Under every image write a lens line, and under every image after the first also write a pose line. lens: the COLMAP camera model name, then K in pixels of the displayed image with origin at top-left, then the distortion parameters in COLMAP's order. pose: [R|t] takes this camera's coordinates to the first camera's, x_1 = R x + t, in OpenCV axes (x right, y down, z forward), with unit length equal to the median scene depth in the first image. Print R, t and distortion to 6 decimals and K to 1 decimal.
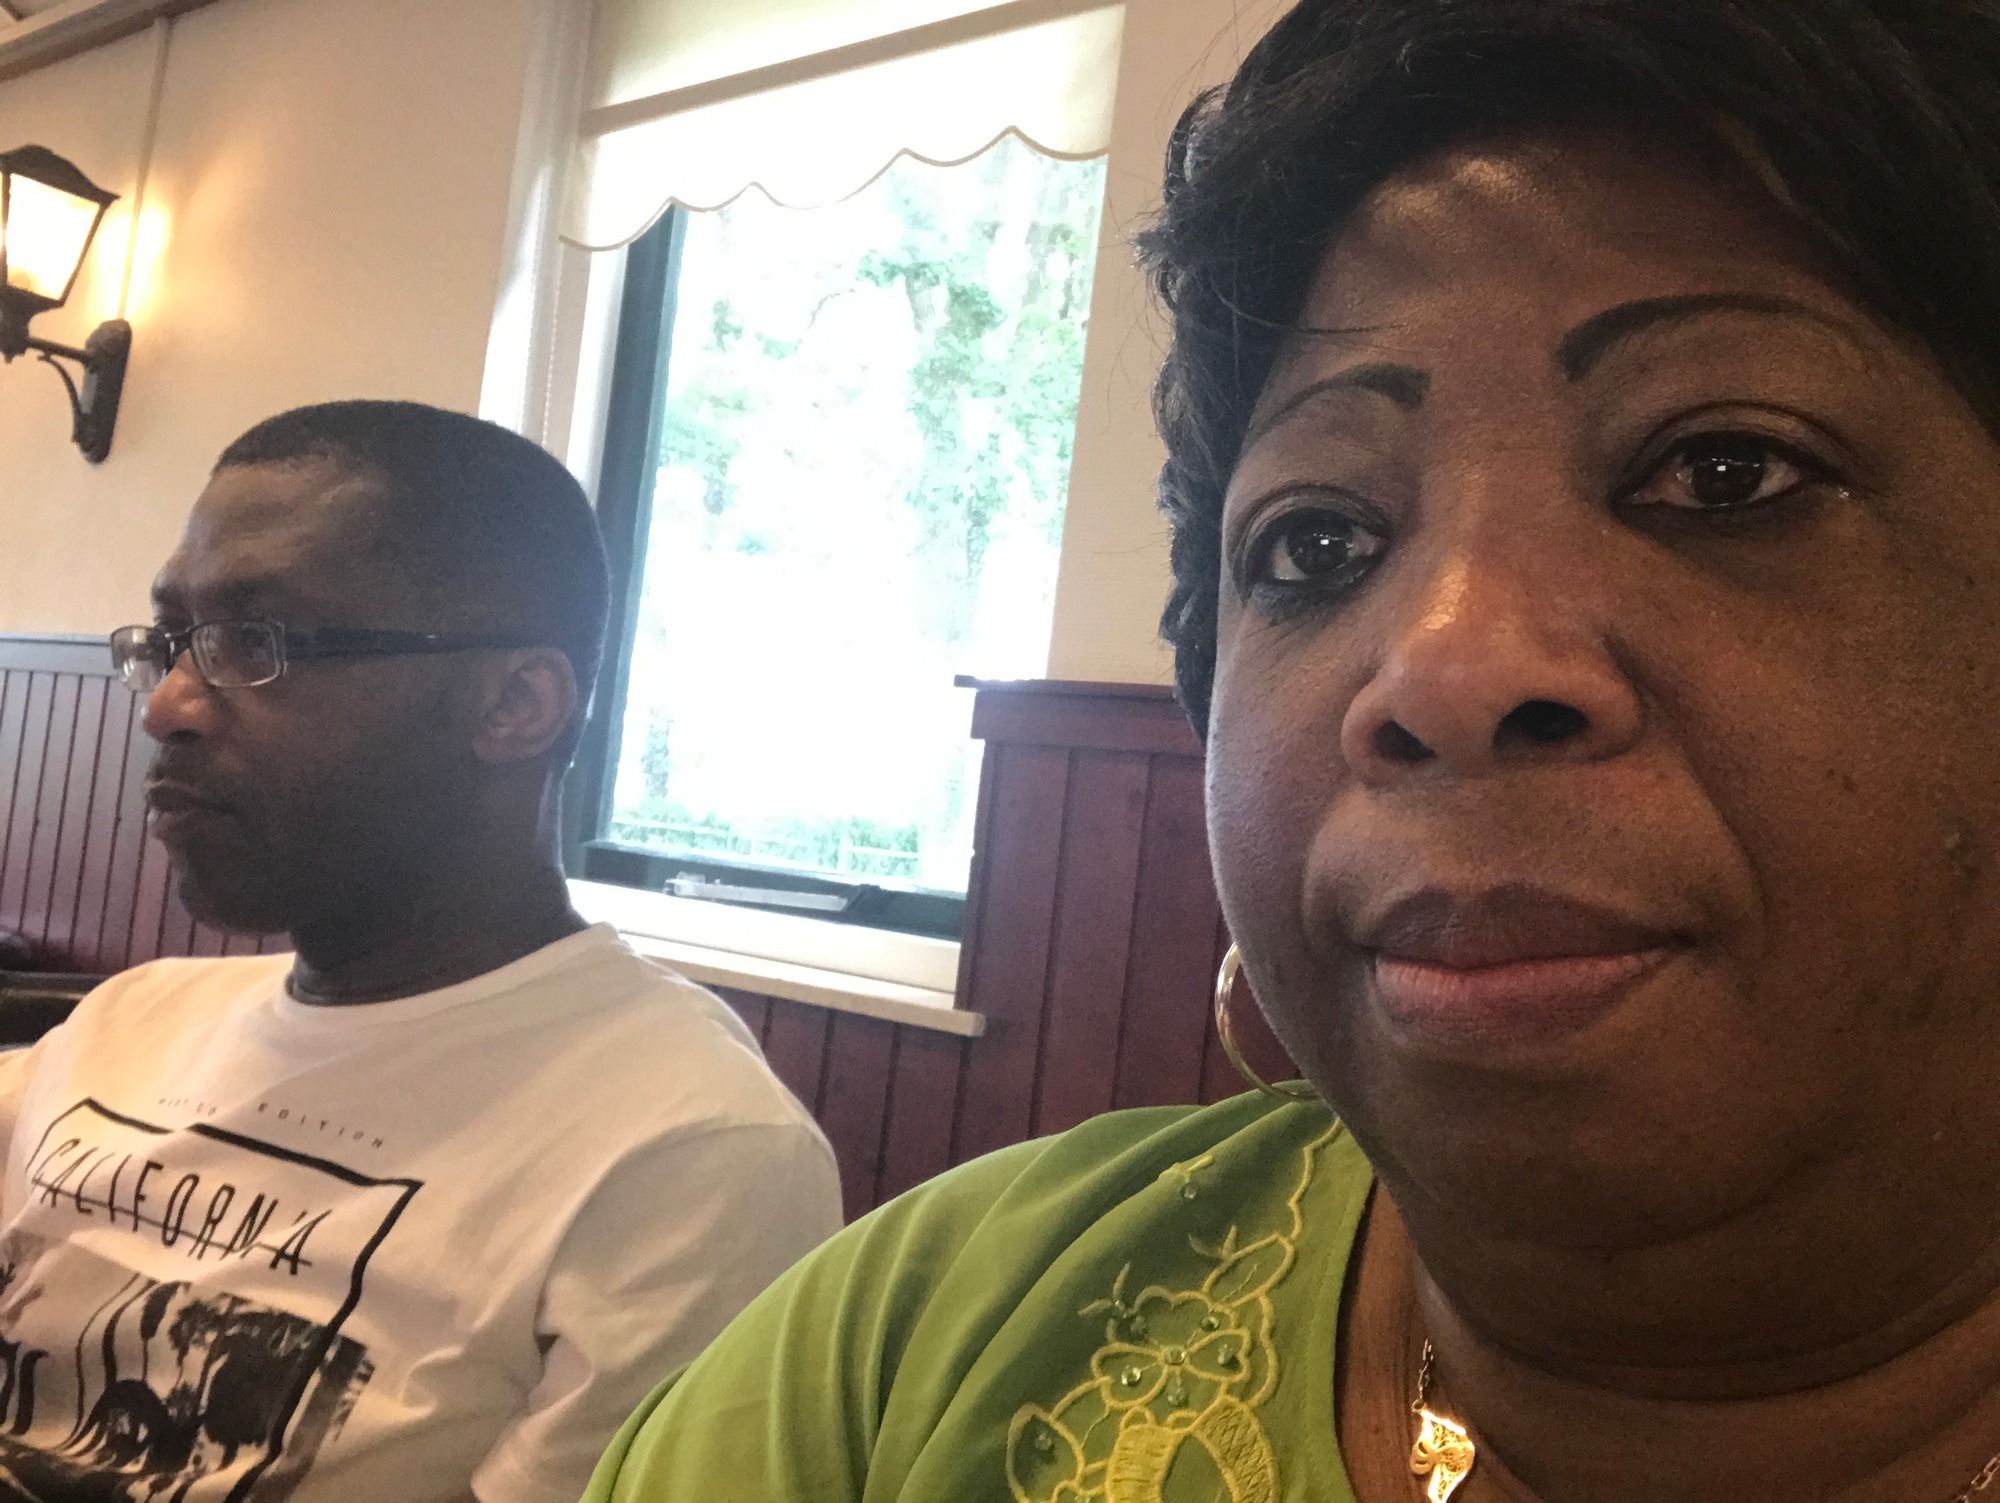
lens RADIAL K [[1828.0, 0, 1000.0], [0, 1828.0, 751.5], [0, 0, 1]] dist [-0.009318, -0.011216]
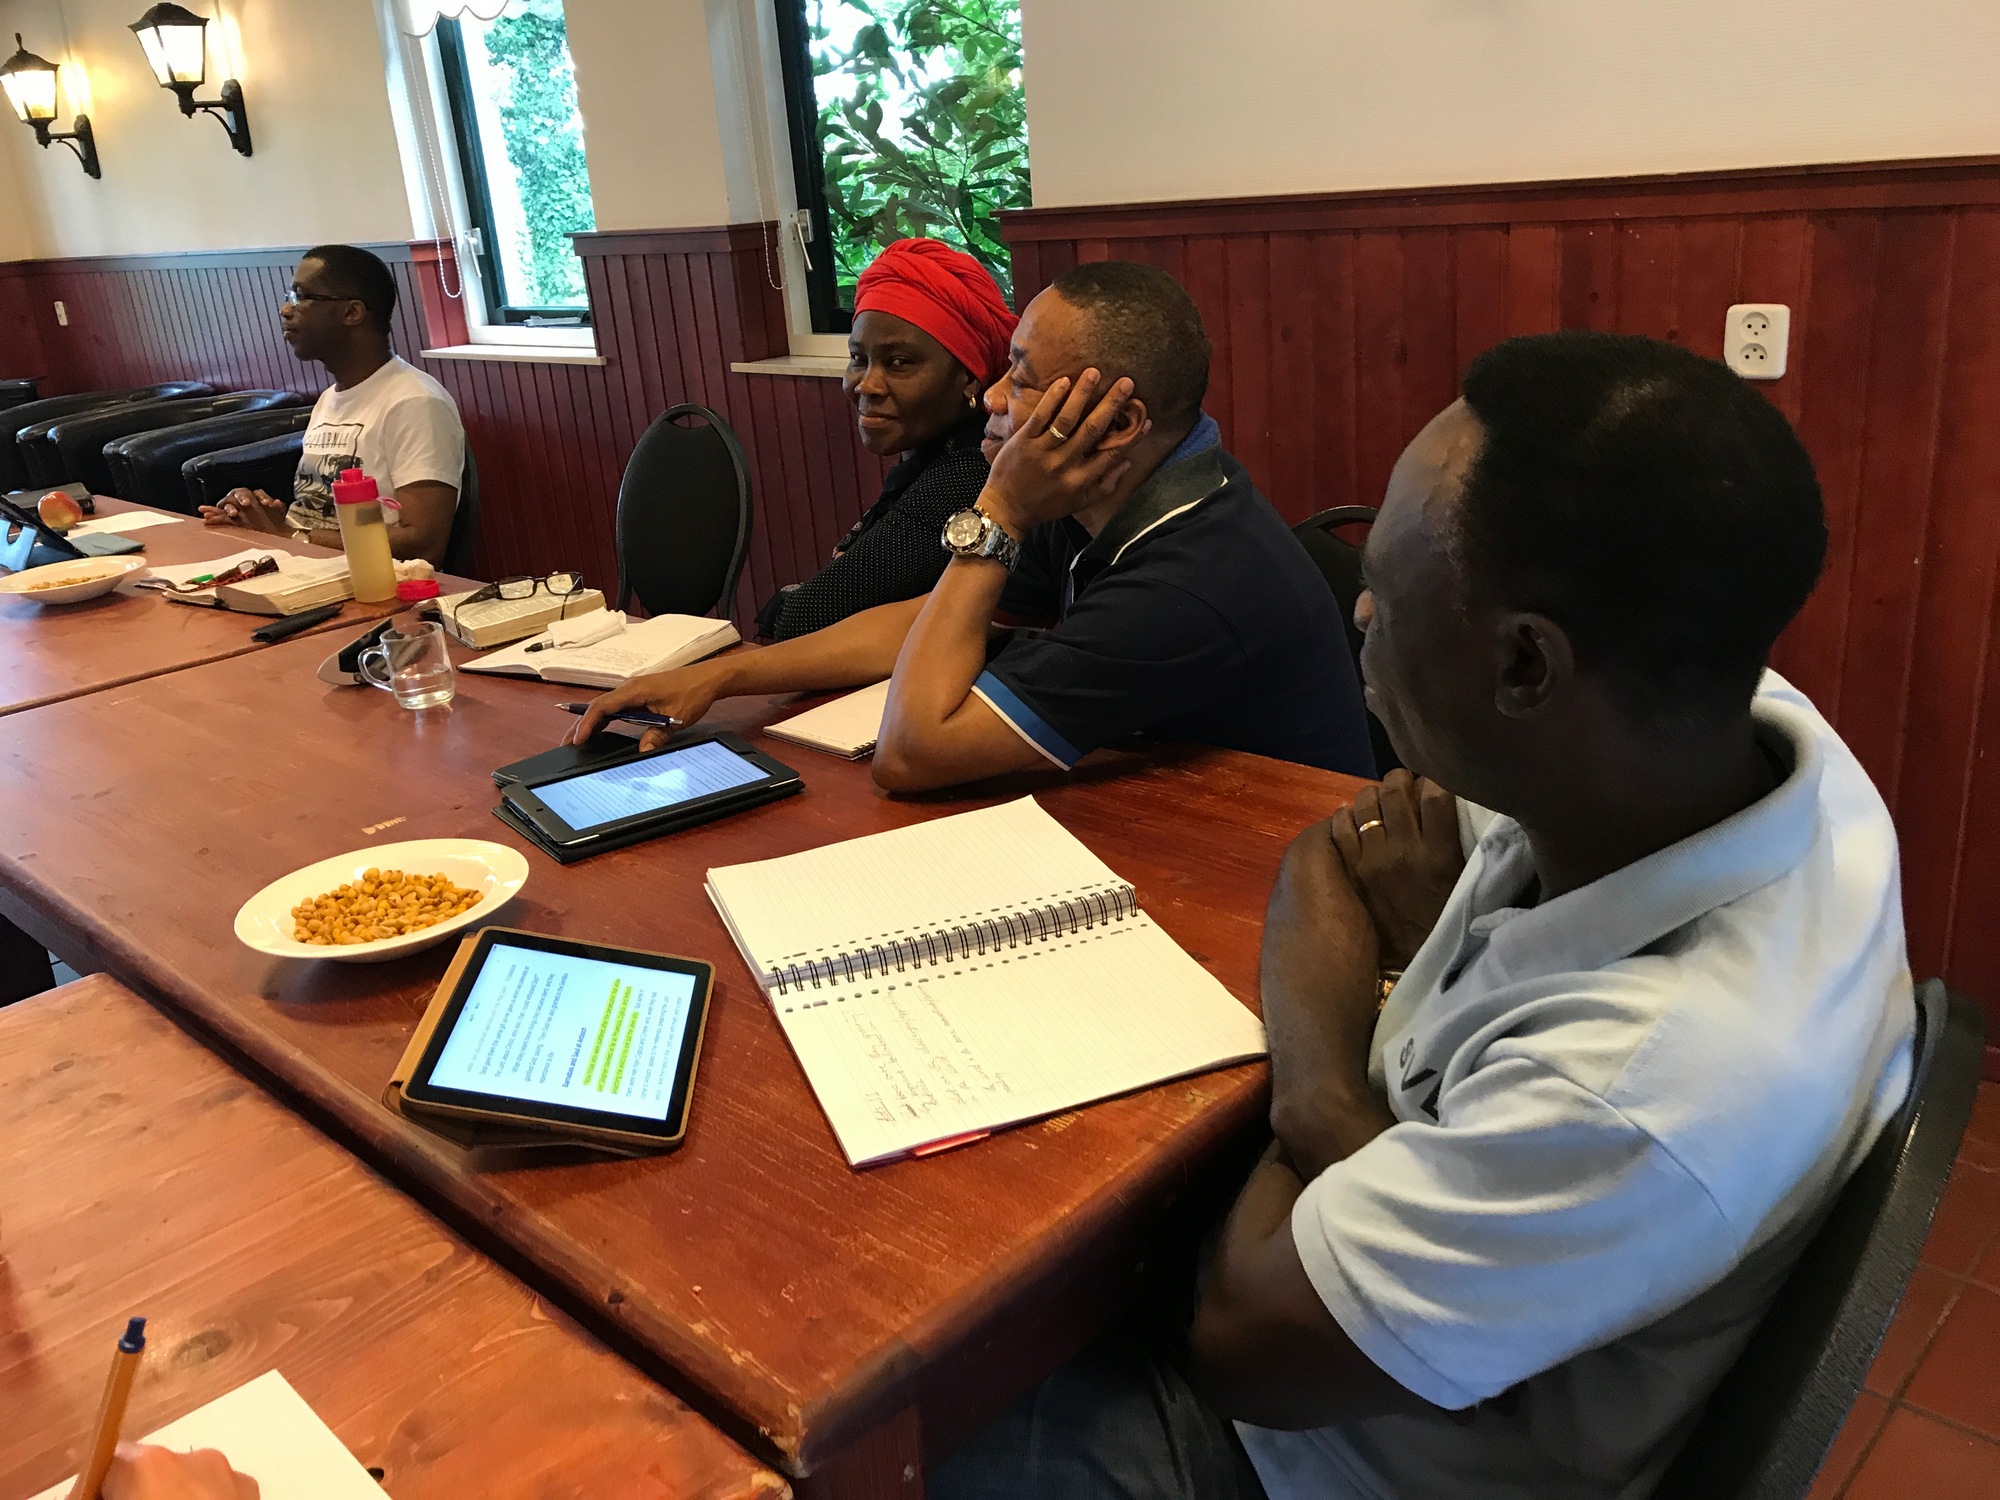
lens RADIAL K [[1635.9, 0, 1000.0], [0, 1635.9, 750.0], [0, 0, 1]] dist [0.004130, -0.011532]
pose [[0.977223, -0.150426, -0.149691, 0.622746], [0.195825, 0.911016, 0.362908, -0.070822], [0.081780, -0.383956, 0.919723, -1.078839]]
